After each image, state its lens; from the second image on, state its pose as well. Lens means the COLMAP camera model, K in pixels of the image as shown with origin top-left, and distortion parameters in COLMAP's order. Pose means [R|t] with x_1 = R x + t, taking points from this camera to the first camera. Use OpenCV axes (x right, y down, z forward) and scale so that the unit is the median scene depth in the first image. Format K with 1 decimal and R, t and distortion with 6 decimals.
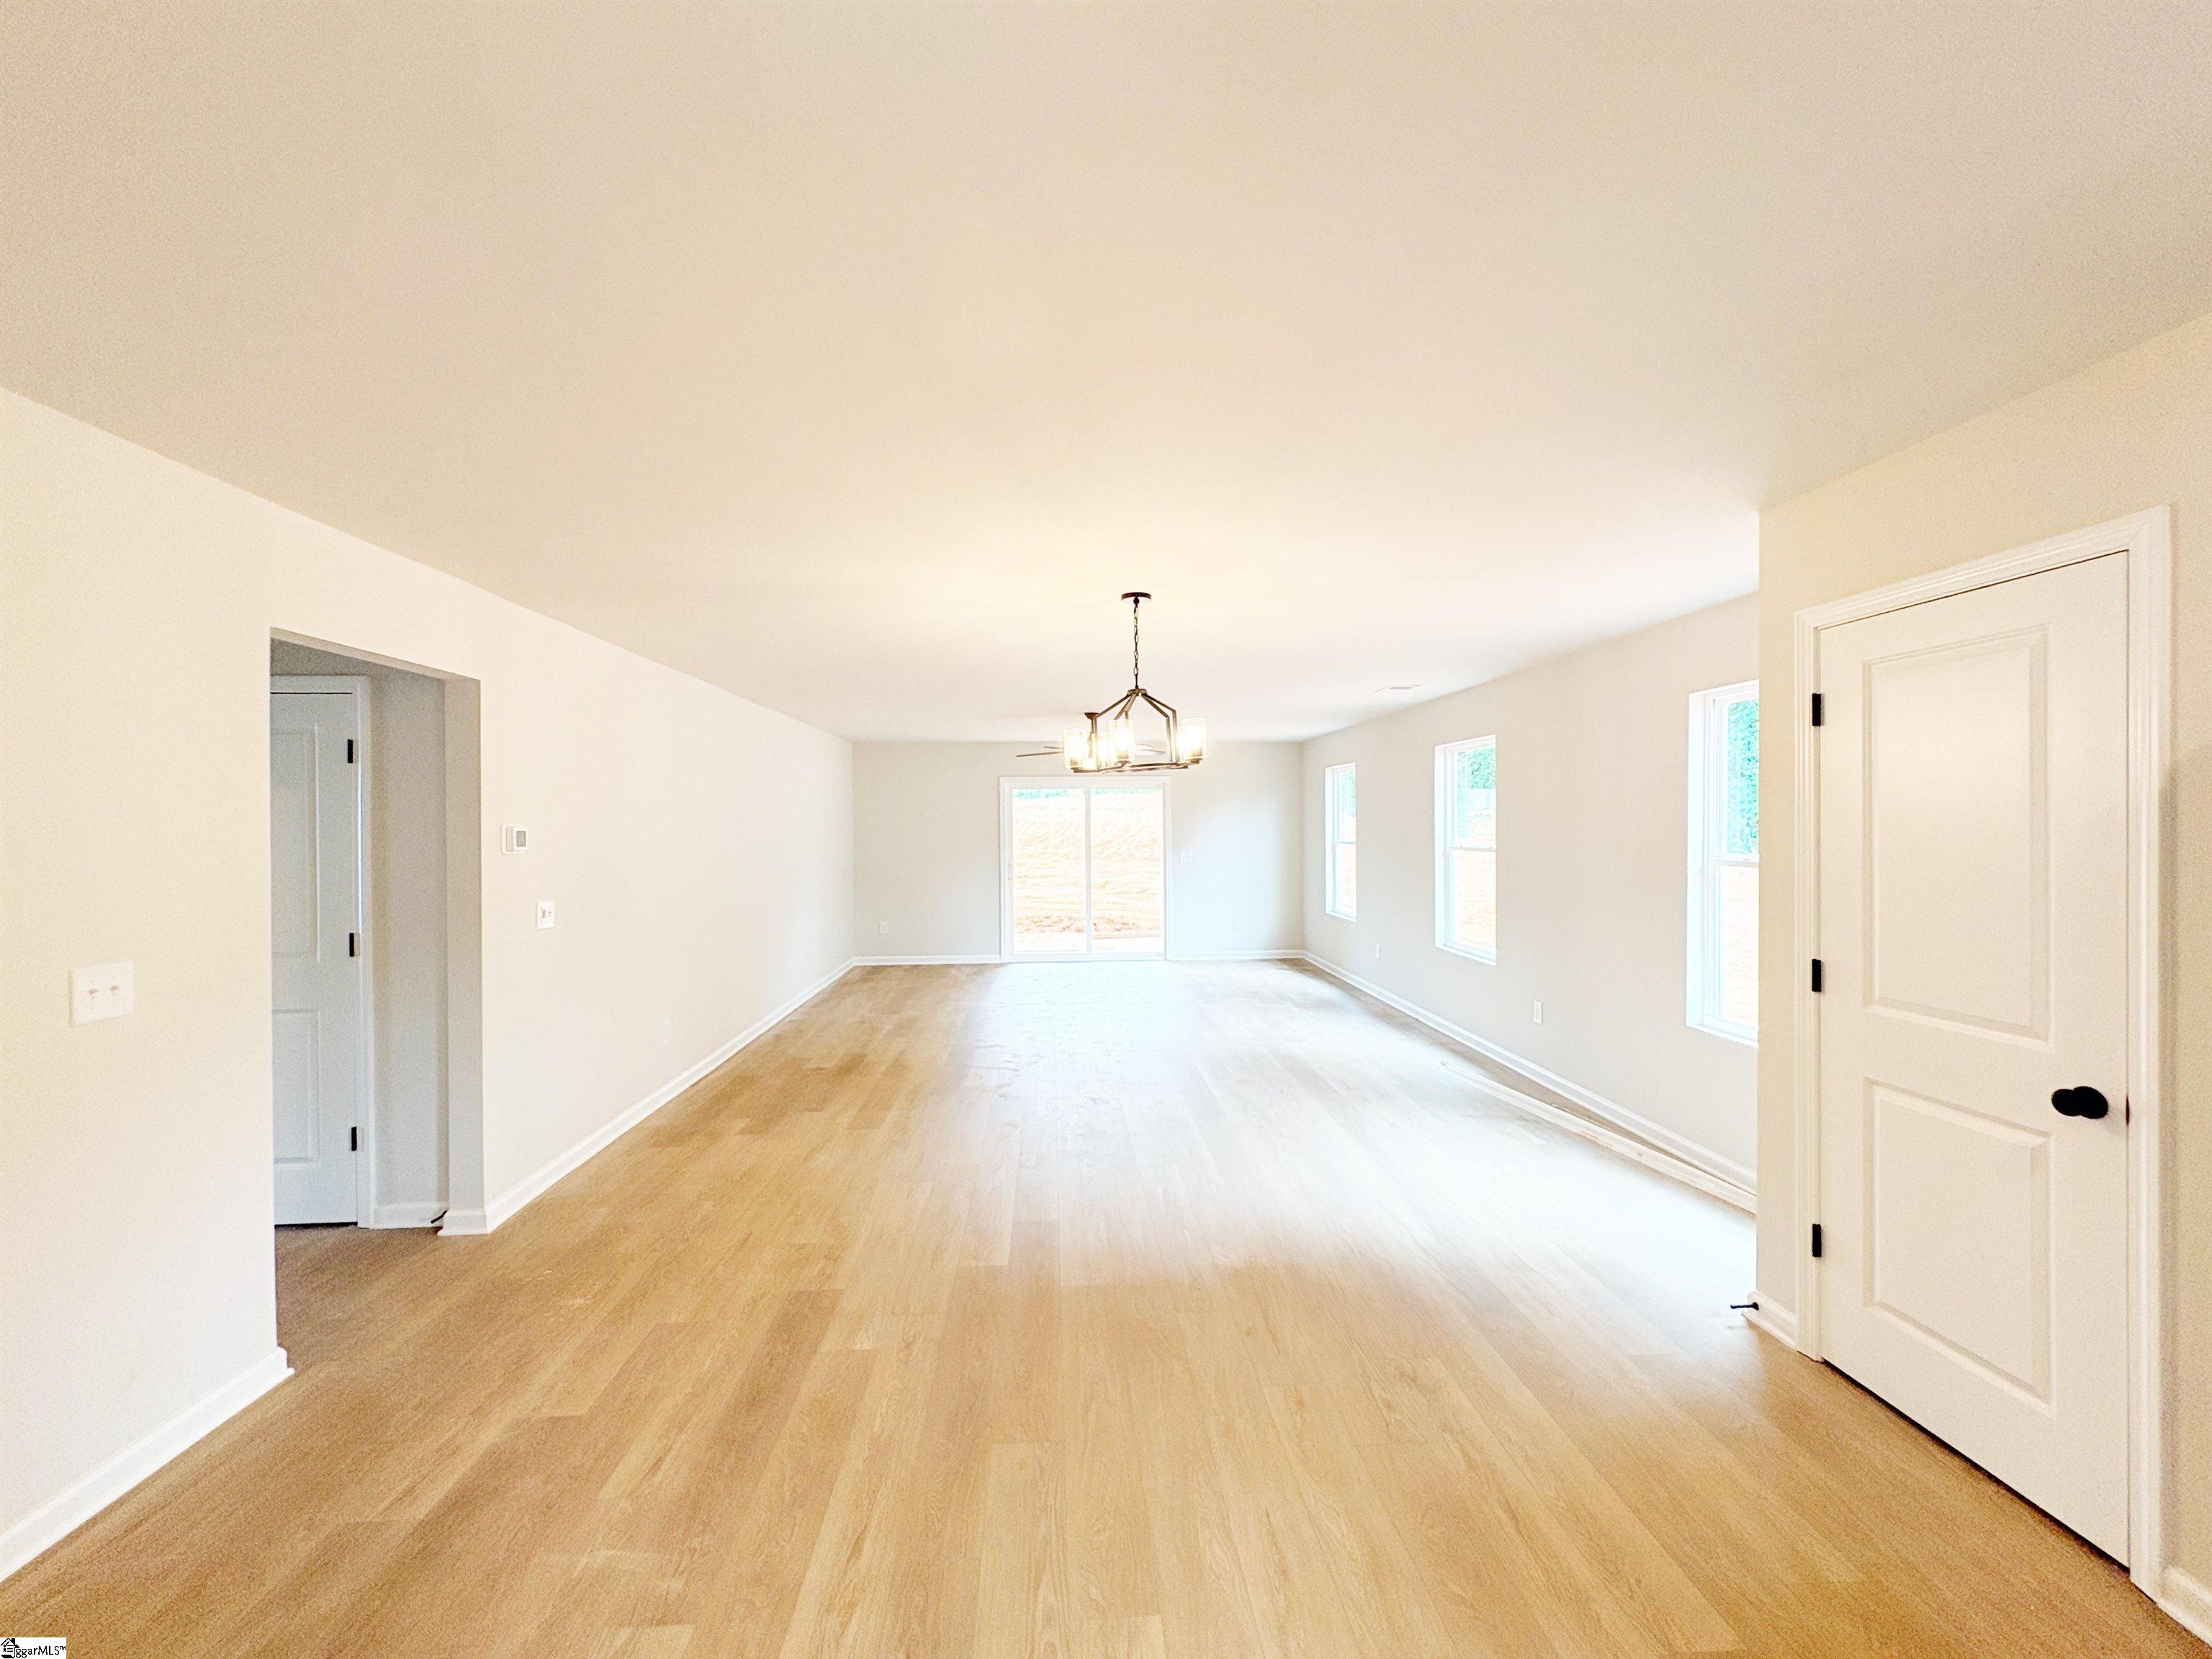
lens RADIAL K [[879.5, 0, 1106.0], [0, 879.5, 829.5], [0, 0, 1]] dist [0.002529, -0.000217]
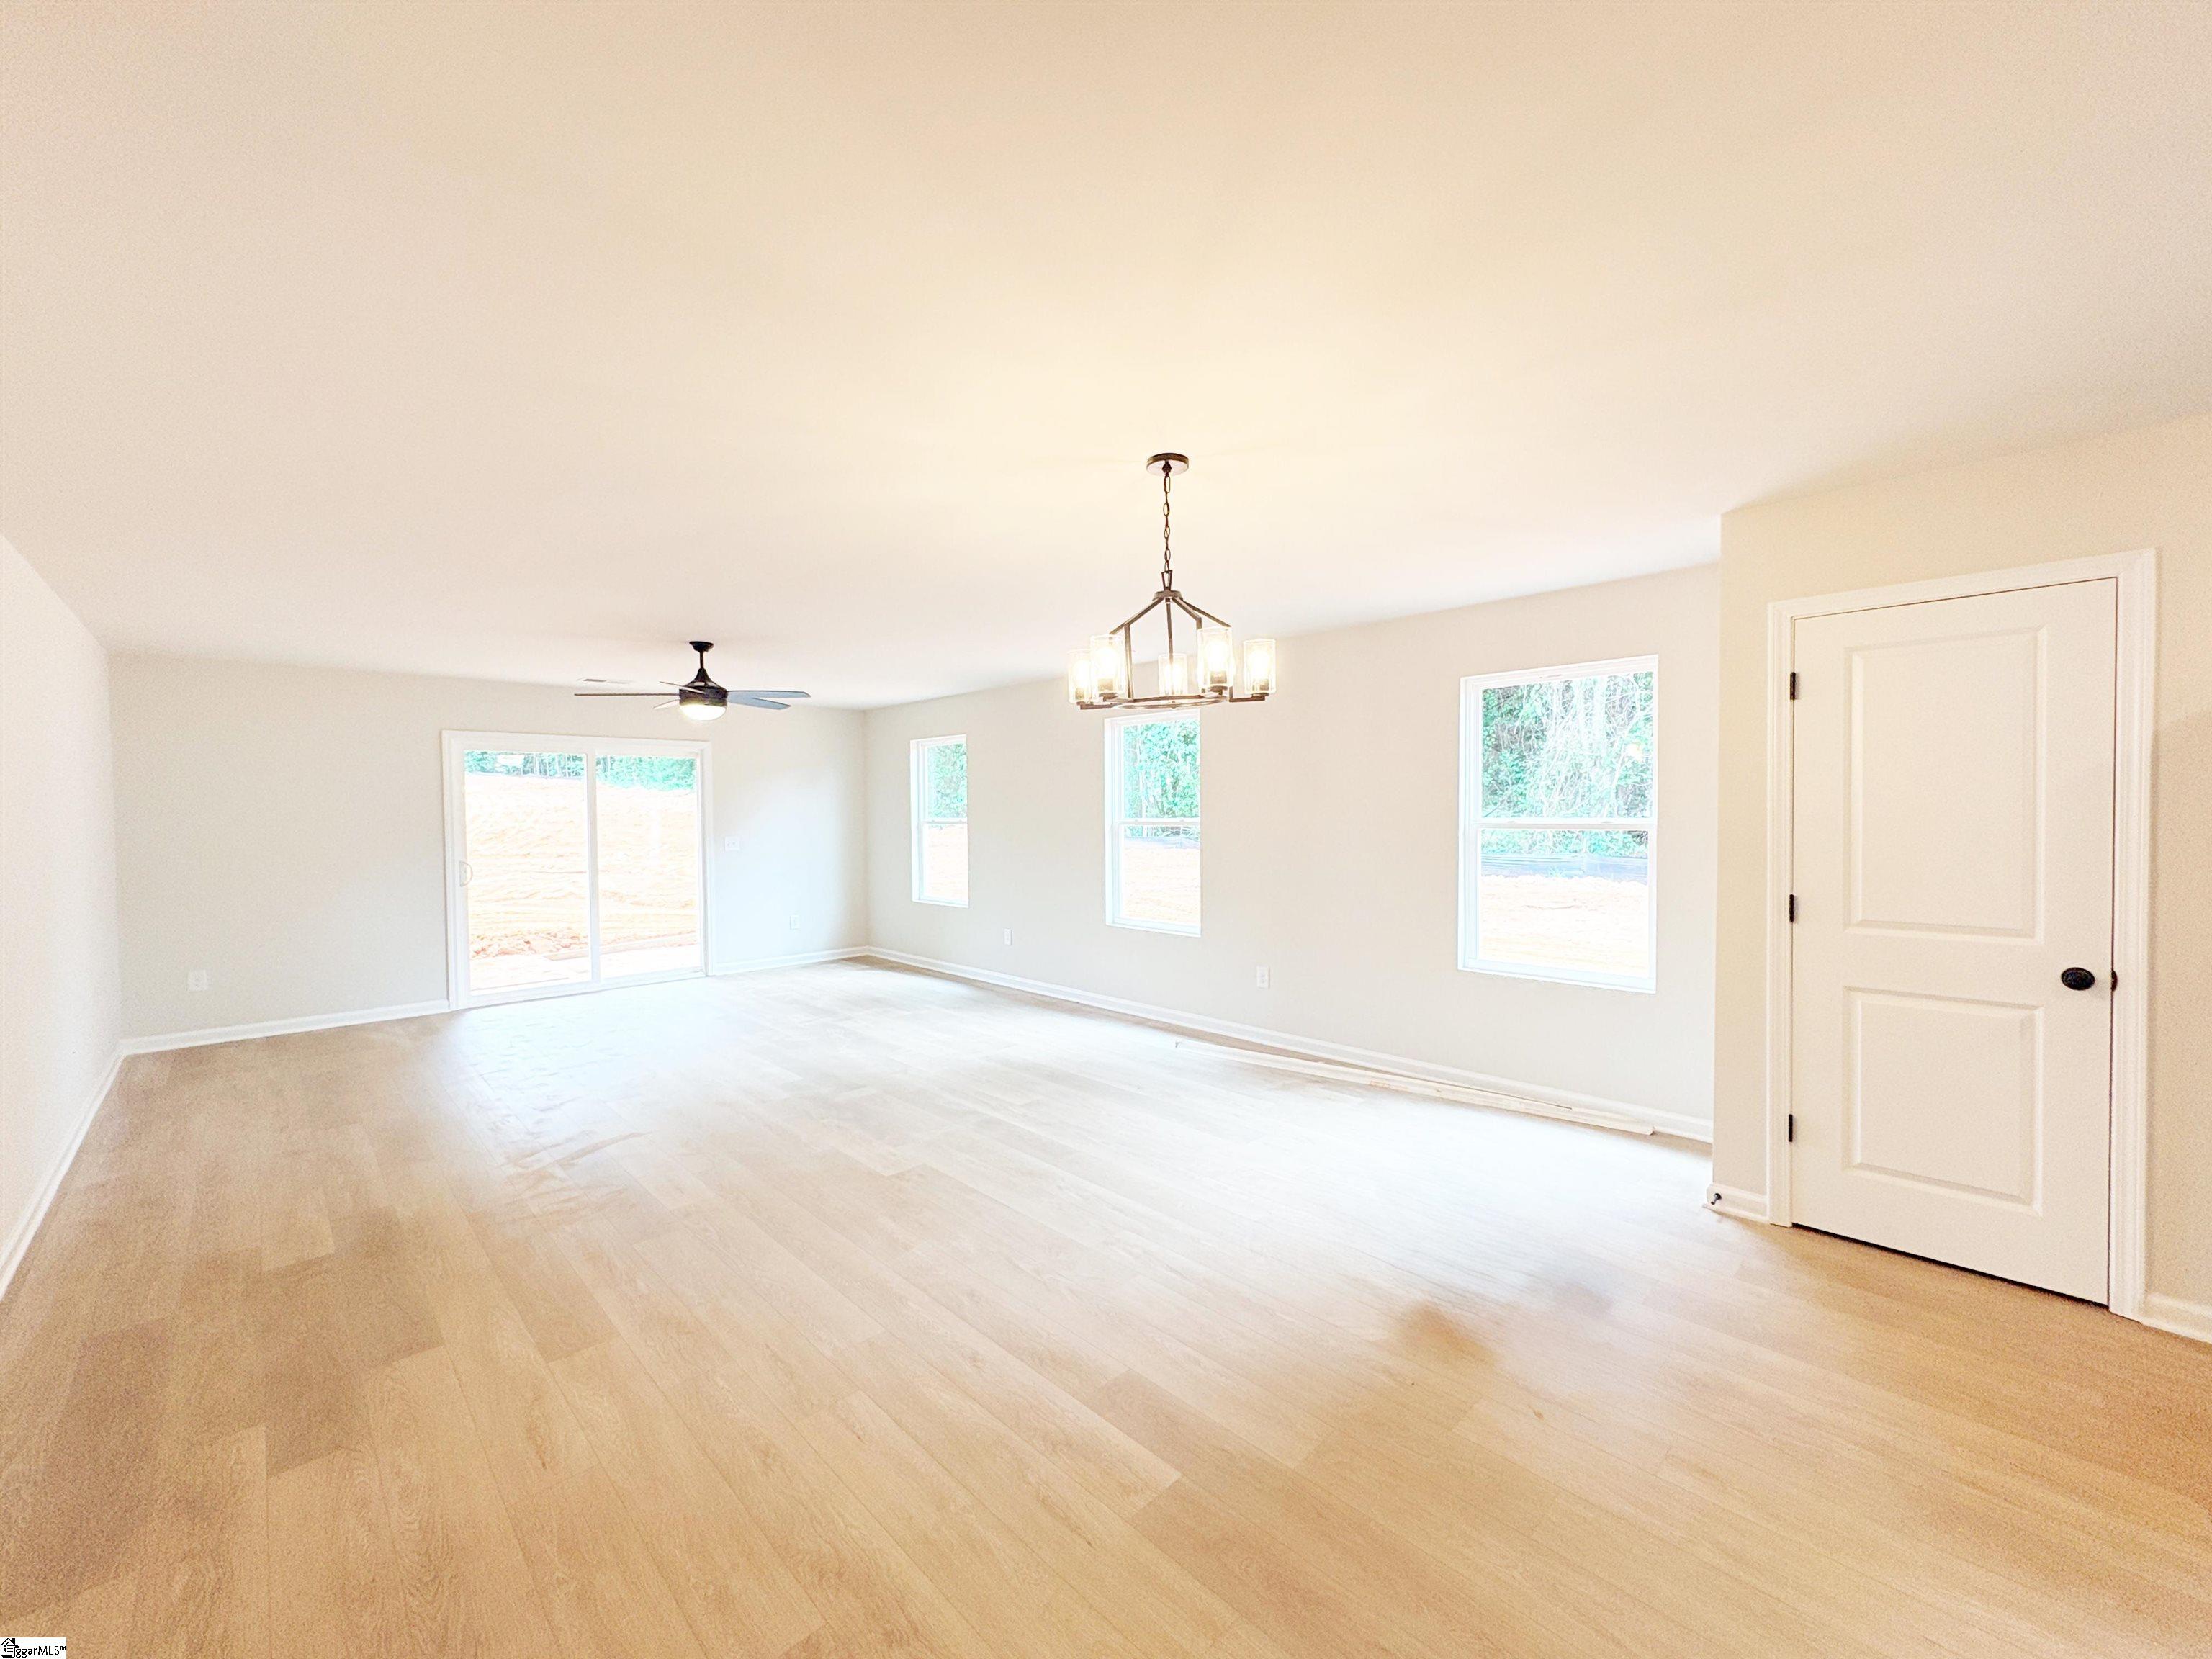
lens RADIAL K [[879.5, 0, 1106.0], [0, 879.5, 829.5], [0, 0, 1]] dist [0.002529, -0.000217]
pose [[0.758859, -0.015341, 0.651074, -0.401779], [0.007214, 0.999859, 0.015152, 0.019690], [-0.651215, -0.006801, 0.758863, 0.411340]]
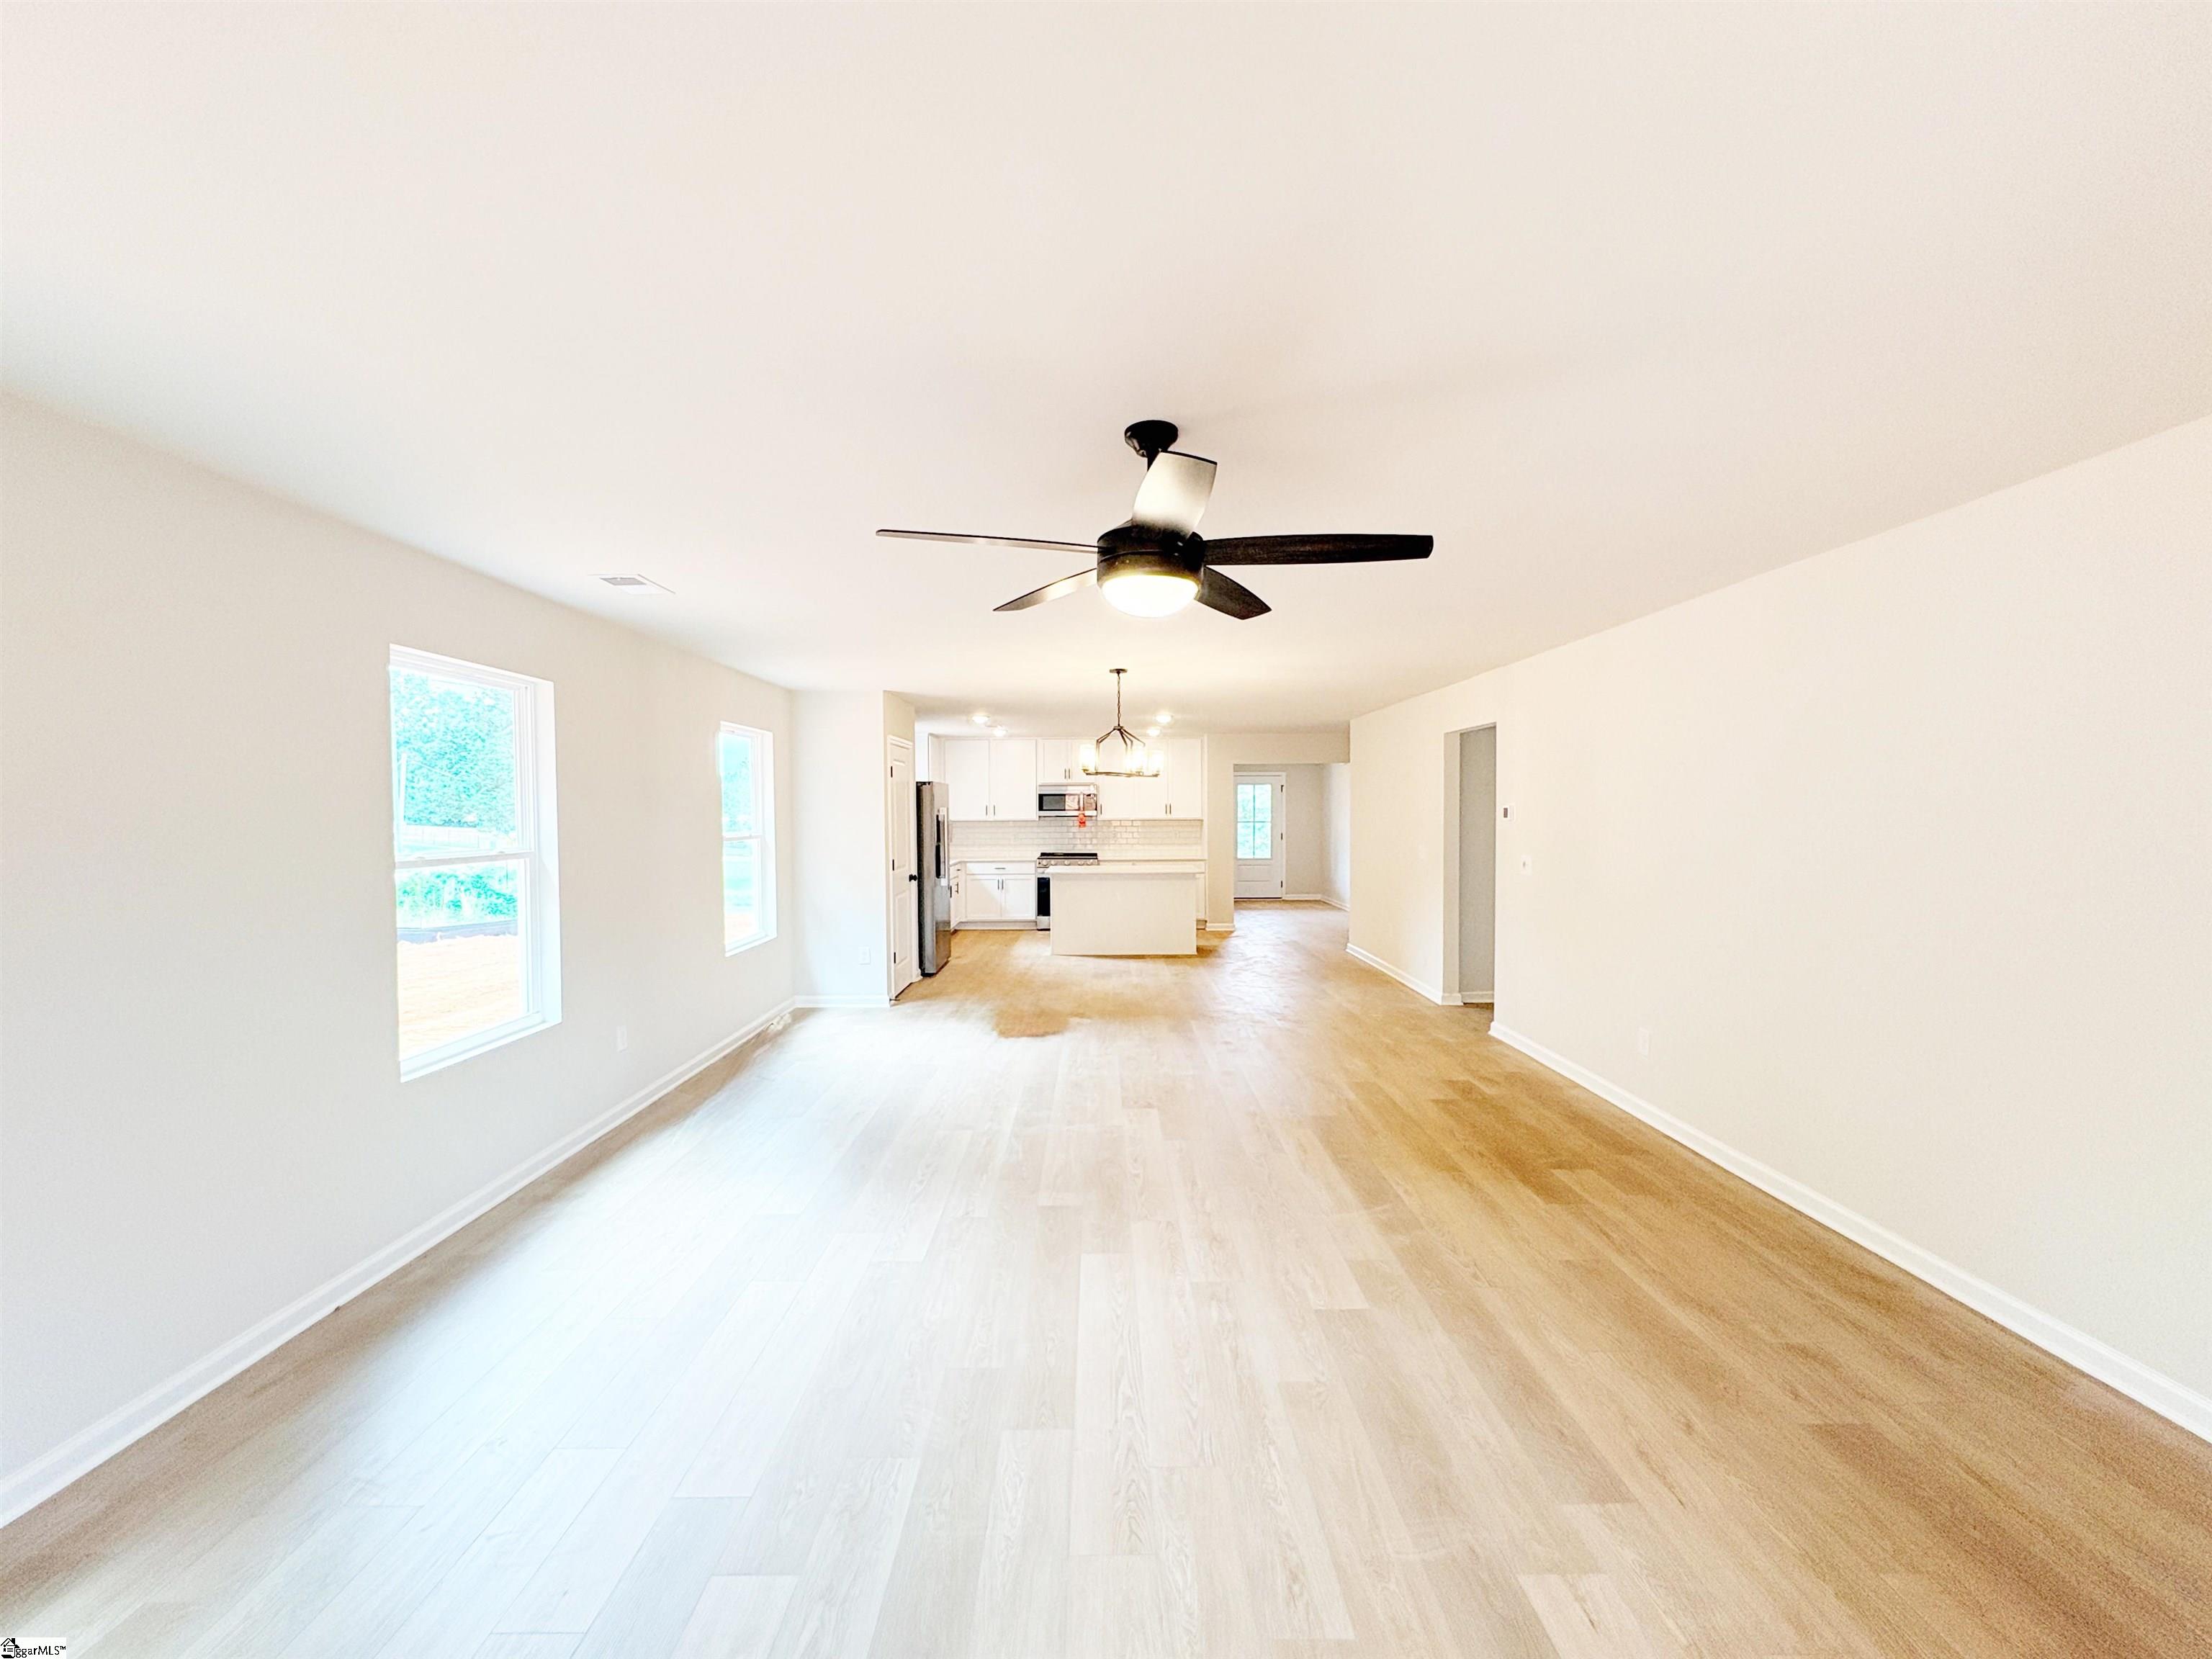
lens RADIAL K [[879.5, 0, 1106.0], [0, 879.5, 829.5], [0, 0, 1]] dist [0.002529, -0.000217]
pose [[-0.998436, 0.012363, 0.054517, -0.025123], [0.013775, 0.999577, 0.025608, -0.007490], [-0.054178, 0.026319, -0.998184, 2.228261]]
